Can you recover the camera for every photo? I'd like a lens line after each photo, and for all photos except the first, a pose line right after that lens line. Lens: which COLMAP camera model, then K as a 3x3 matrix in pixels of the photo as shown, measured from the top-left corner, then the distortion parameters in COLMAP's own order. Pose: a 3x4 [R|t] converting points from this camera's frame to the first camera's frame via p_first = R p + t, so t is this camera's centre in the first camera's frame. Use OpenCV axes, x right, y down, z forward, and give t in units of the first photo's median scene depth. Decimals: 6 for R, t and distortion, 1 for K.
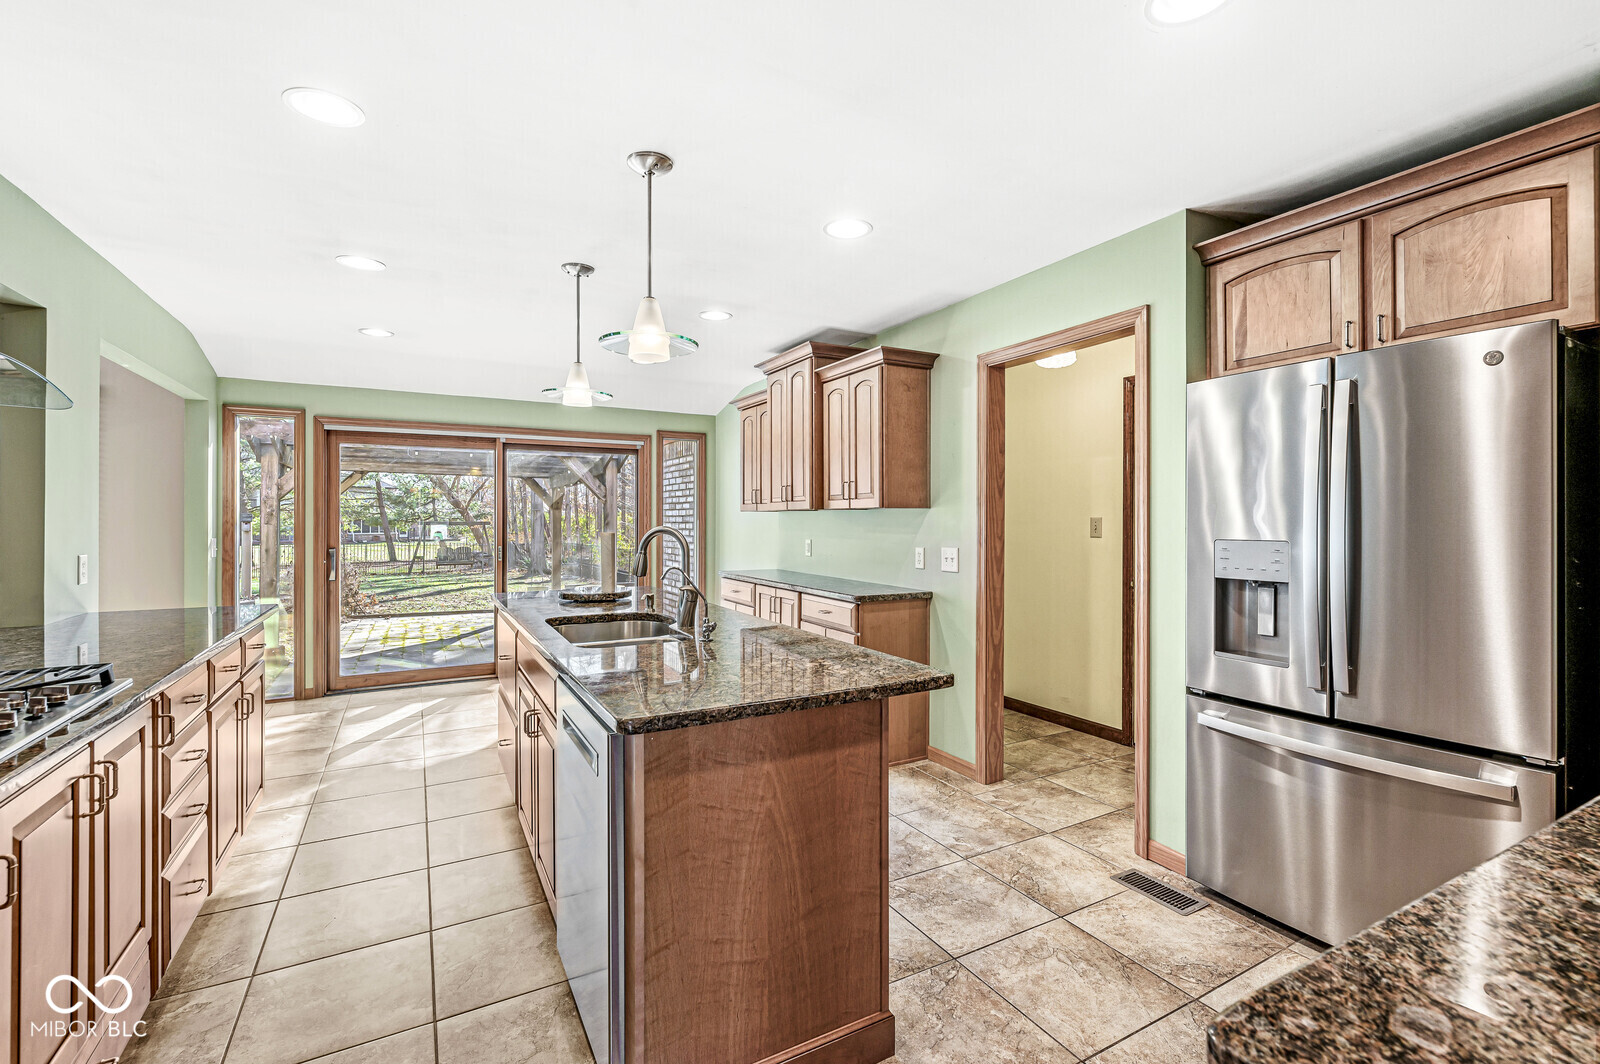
lens RADIAL K [[697.0, 0, 799.7], [0, 697.0, 524.7], [0, 0, 1]] dist [-0.000652, -0.000623]
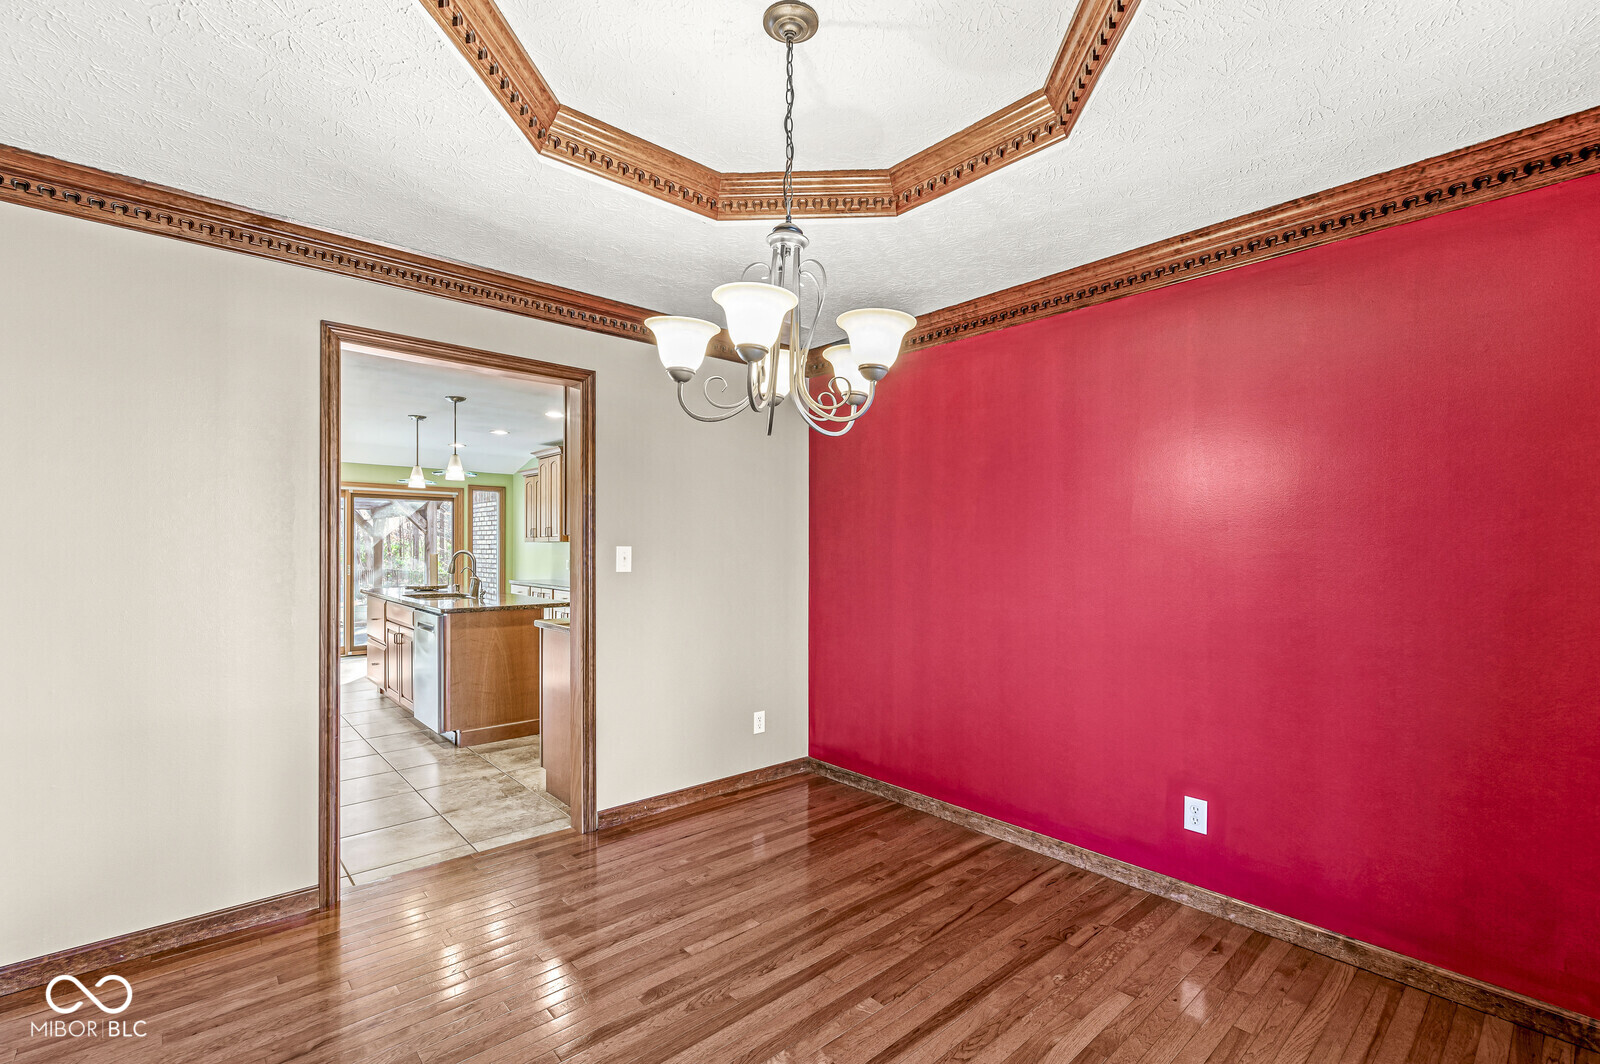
lens RADIAL K [[697.0, 0, 802.3], [0, 697.0, 542.8], [0, 0, 1]] dist [-0.000652, -0.000623]
pose [[0.973635, -0.001348, 0.228108, 0.133487], [0.003981, 0.999931, -0.011083, 0.002715], [-0.228077, 0.011699, 0.973573, -0.535848]]
